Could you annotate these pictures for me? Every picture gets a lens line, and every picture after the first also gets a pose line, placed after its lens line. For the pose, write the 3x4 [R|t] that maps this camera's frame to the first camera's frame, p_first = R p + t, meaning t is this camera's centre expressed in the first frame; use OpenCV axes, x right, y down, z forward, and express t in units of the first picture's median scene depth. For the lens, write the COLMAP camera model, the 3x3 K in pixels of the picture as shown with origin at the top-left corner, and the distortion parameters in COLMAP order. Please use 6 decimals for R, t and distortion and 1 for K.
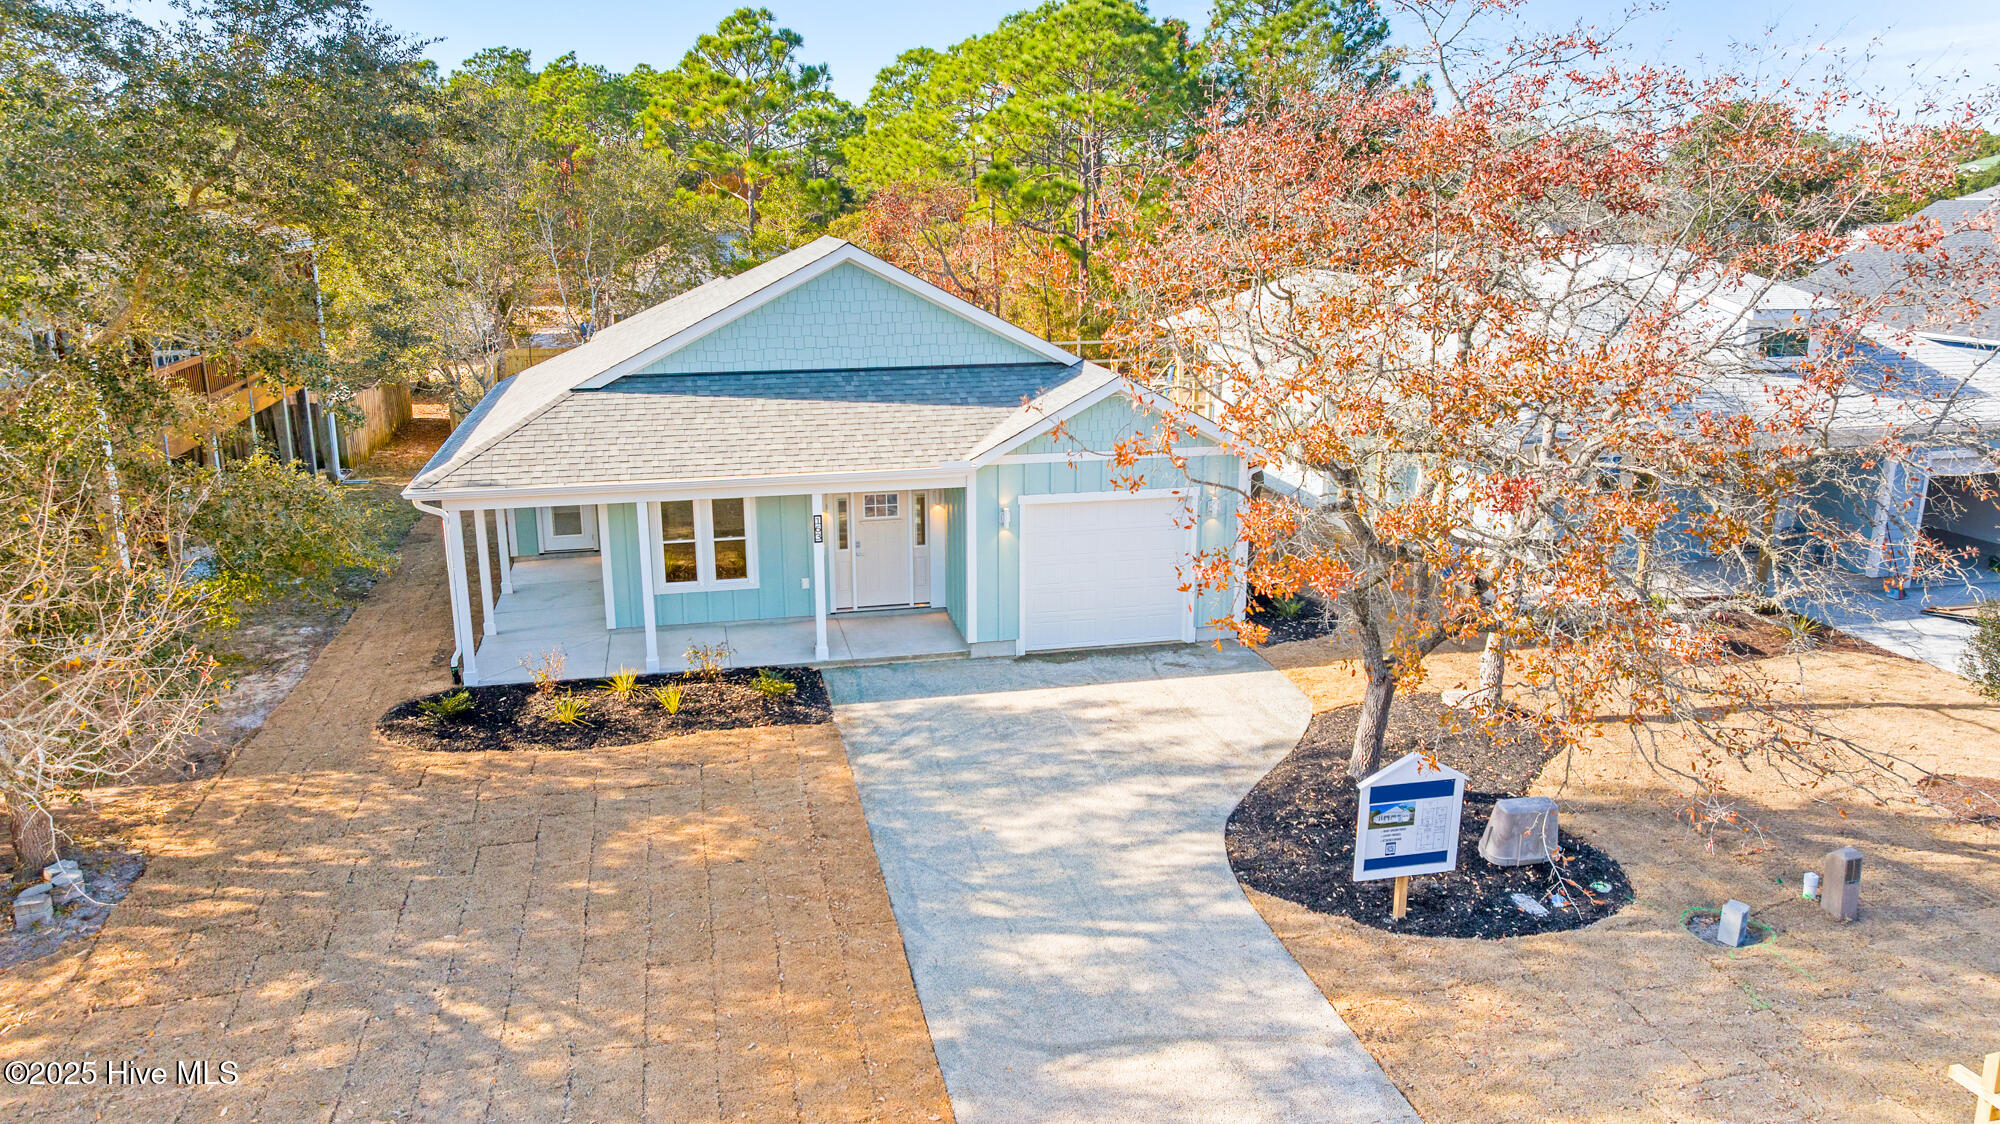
lens RADIAL K [[1412.0, 0, 1001.9], [0, 1412.0, 566.2], [0, 0, 1]] dist [-0.011522, 0.011961]
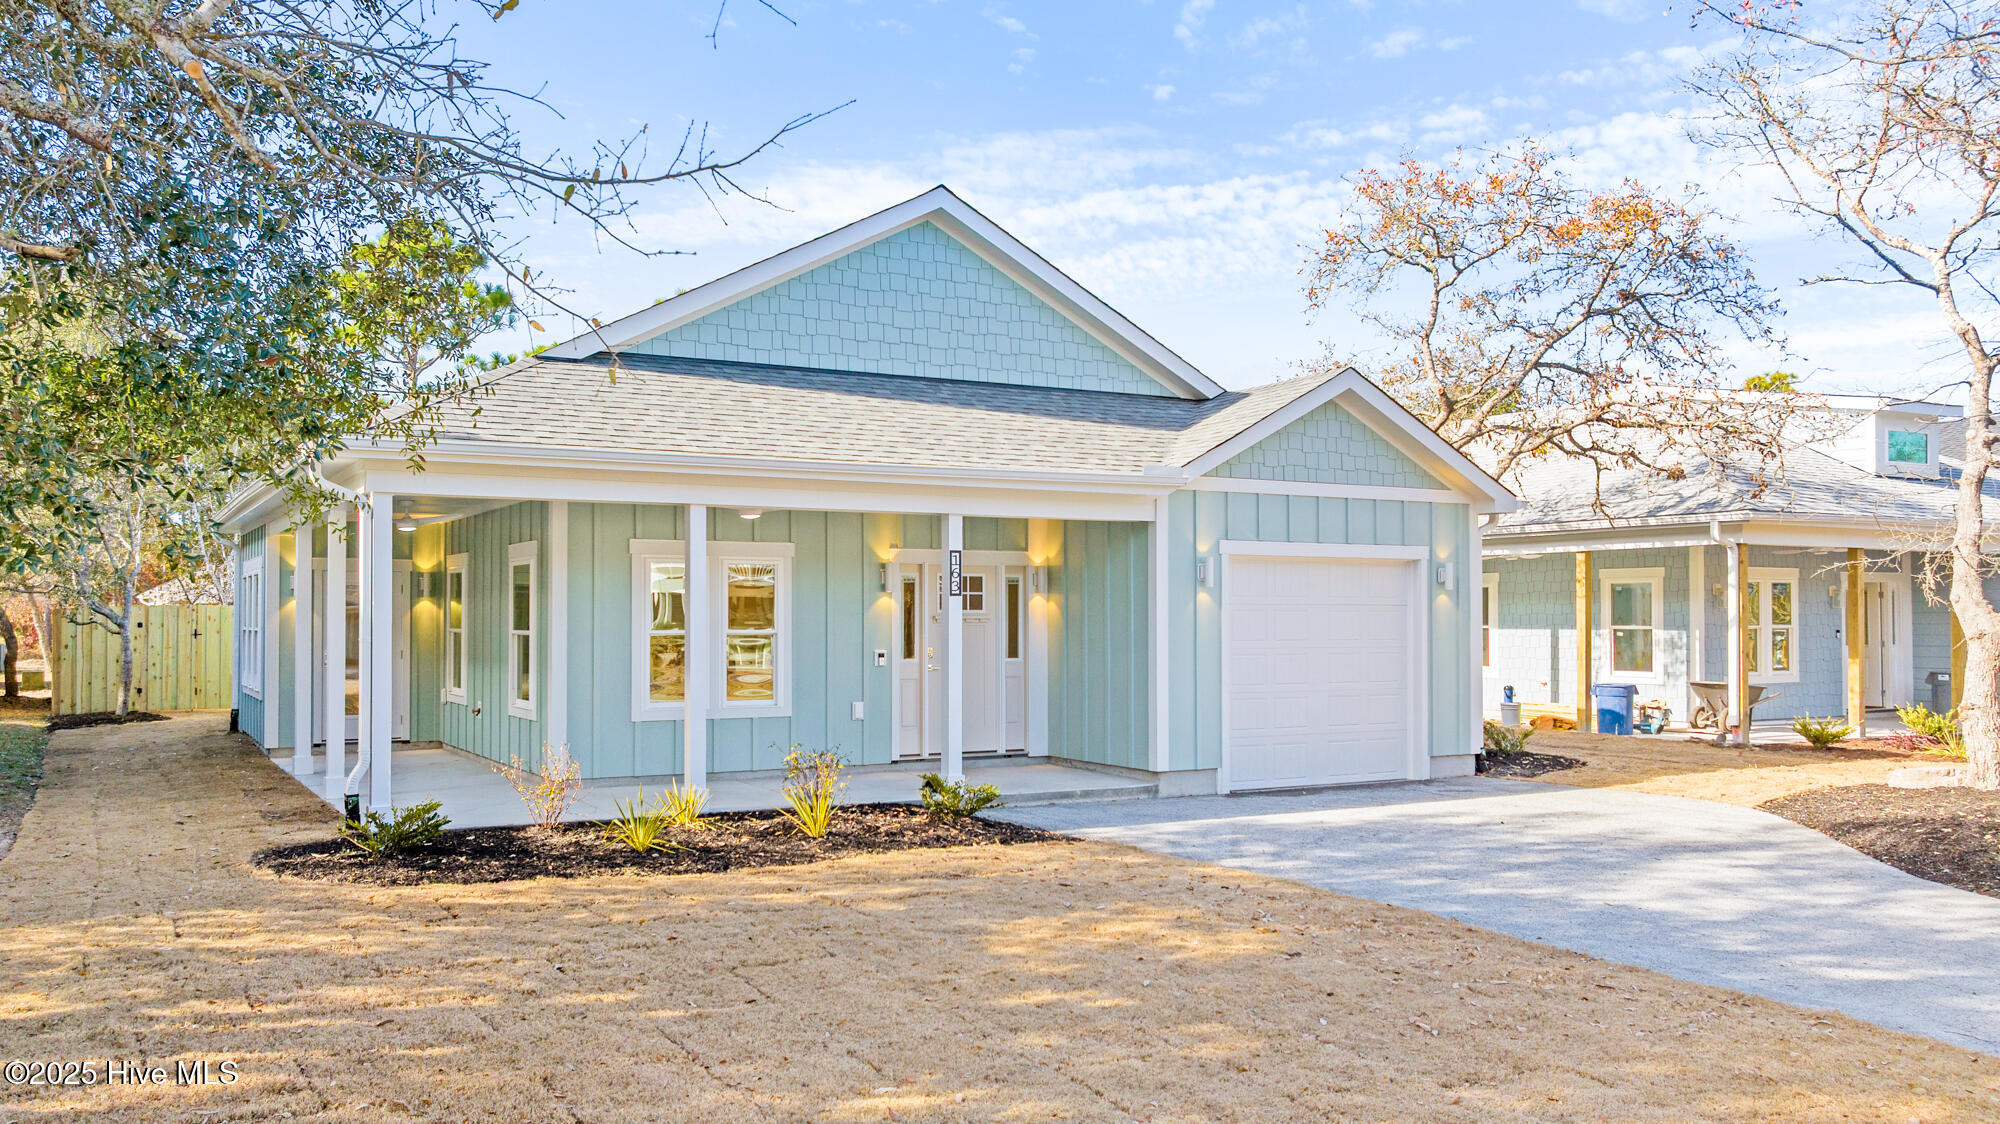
lens RADIAL K [[1548.9, 0, 1000.3], [0, 1548.9, 571.5], [0, 0, 1]] dist [-0.023873, -0.011797]
pose [[0.963137, 0.006852, 0.268926, -0.407560], [0.070936, 0.957826, -0.278454, 0.229637], [-0.259492, 0.287266, 0.922032, 0.509939]]
